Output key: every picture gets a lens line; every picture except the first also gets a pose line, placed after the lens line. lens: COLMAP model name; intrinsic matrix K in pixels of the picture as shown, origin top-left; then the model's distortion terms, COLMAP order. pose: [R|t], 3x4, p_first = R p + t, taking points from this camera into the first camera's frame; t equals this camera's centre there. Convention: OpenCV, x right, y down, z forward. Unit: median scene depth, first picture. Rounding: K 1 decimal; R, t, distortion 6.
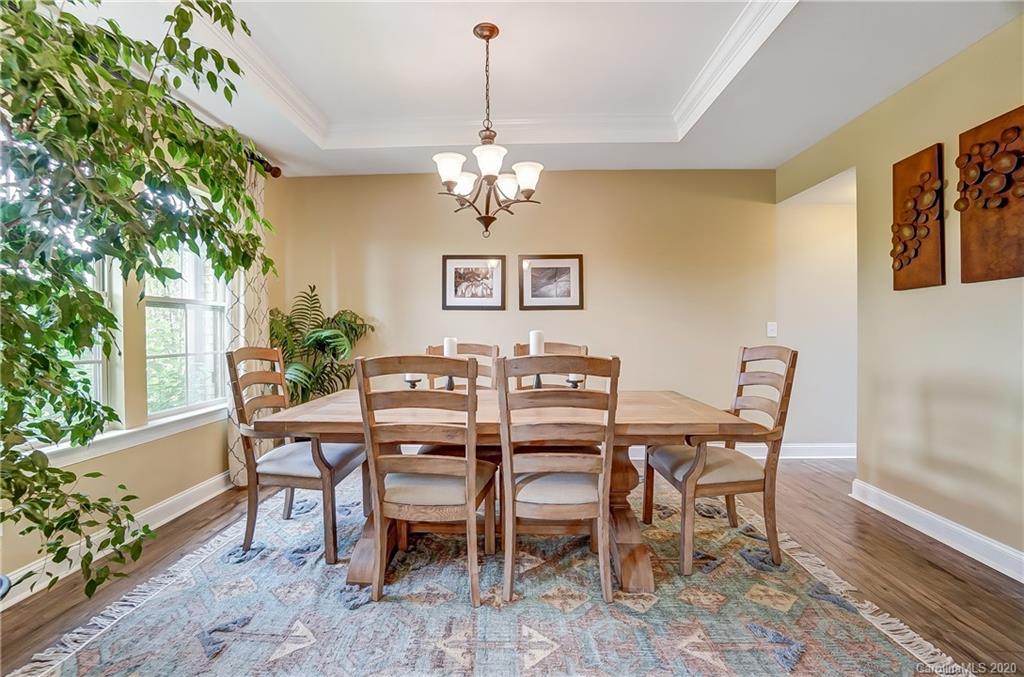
lens RADIAL K [[457.8, 0, 502.1], [0, 457.8, 335.3], [0, 0, 1]] dist [-0.049019, 0.013601]
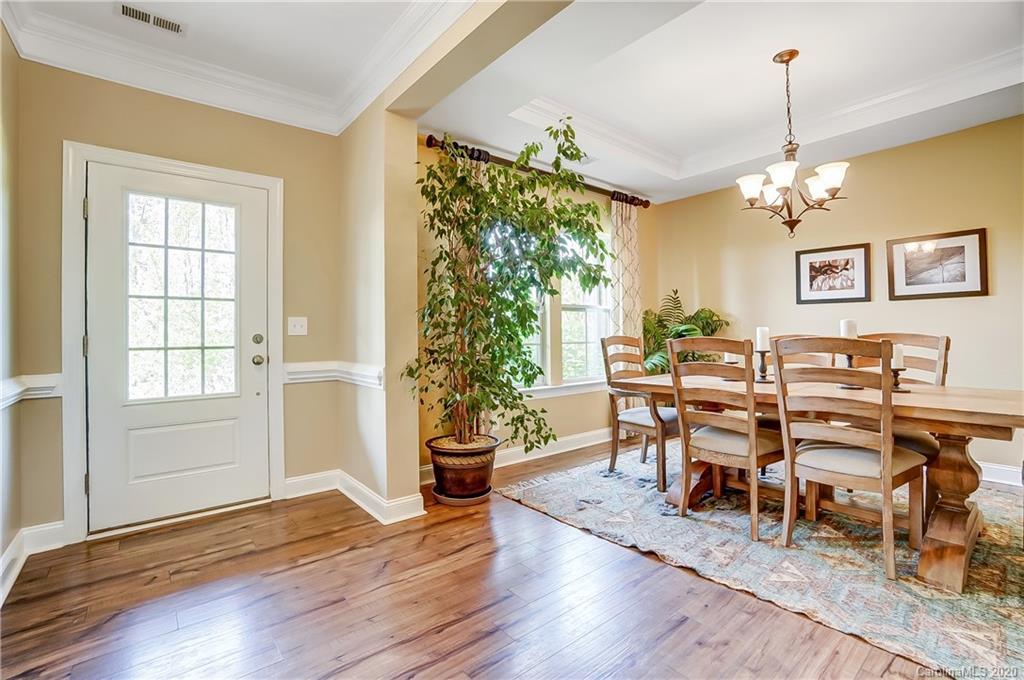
lens RADIAL K [[457.8, 0, 514.1], [0, 457.8, 330.2], [0, 0, 1]] dist [-0.049019, 0.013601]
pose [[0.677531, -0.009263, -0.735436, 0.328826], [-0.001458, 0.999902, -0.013937, 0.031448], [0.735493, 0.010516, 0.677451, -0.268530]]
